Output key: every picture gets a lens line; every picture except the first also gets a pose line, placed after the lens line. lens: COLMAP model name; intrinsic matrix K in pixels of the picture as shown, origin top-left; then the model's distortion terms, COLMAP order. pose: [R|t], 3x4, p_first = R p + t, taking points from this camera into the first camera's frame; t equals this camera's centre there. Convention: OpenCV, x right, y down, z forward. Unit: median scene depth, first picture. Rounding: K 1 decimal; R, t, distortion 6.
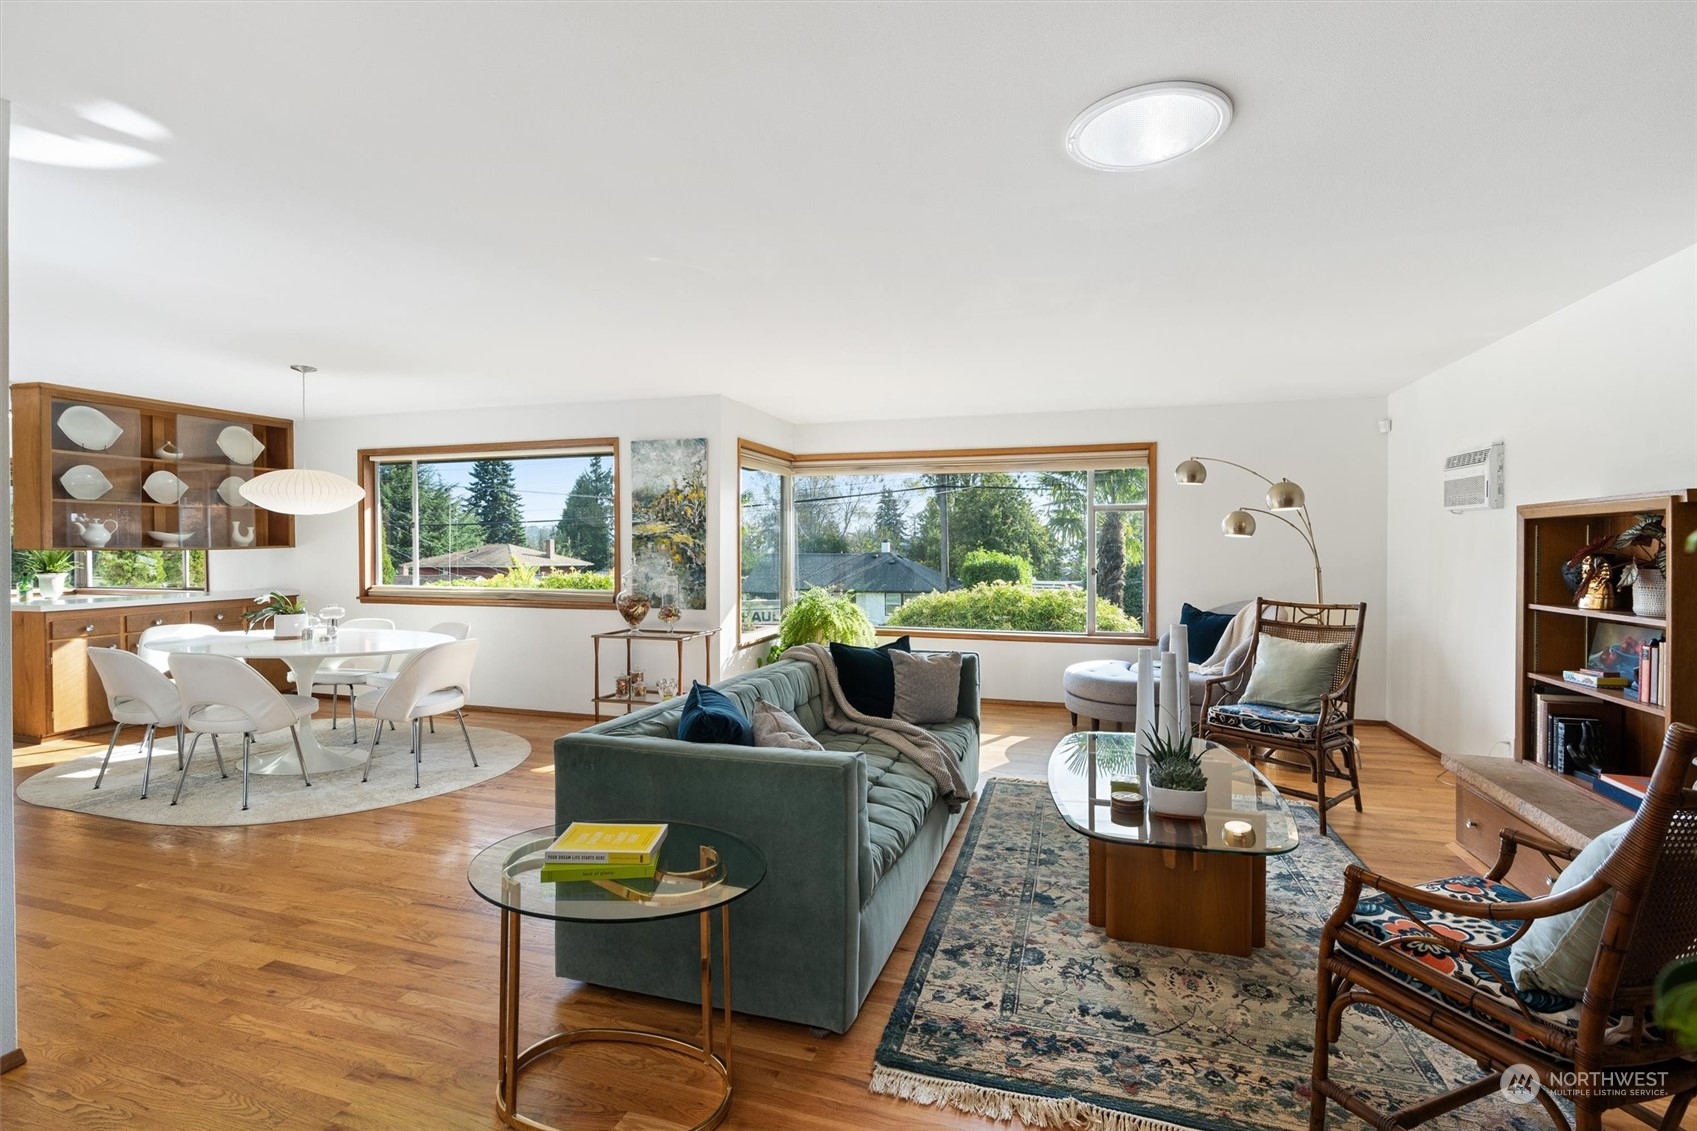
lens RADIAL K [[779.5, 0, 853.4], [0, 779.5, 557.4], [0, 0, 1]] dist [-0.009112, 0.002206]
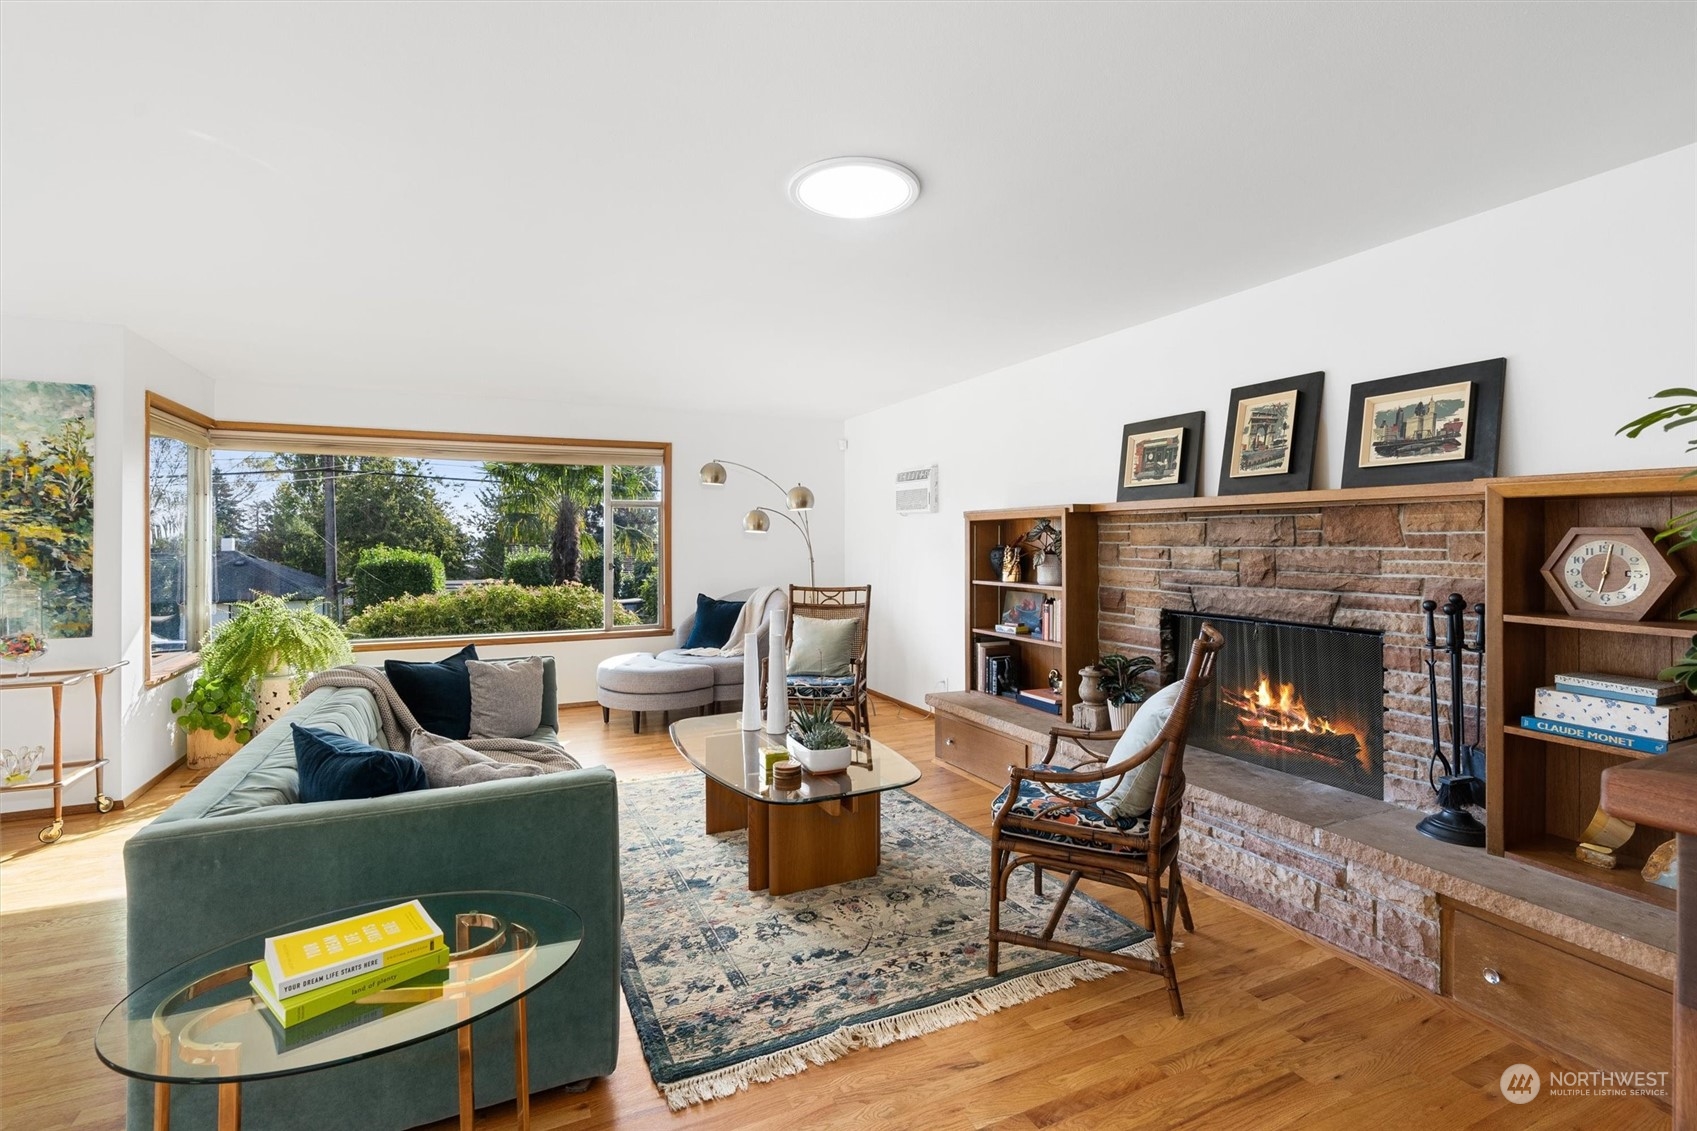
lens RADIAL K [[779.5, 0, 875.7], [0, 779.5, 541.2], [0, 0, 1]] dist [-0.009112, 0.002206]
pose [[0.736530, -0.003641, 0.676395, -0.247904], [0.013595, 0.999863, -0.009421, -0.001177], [-0.676268, 0.016134, 0.736479, 0.065451]]
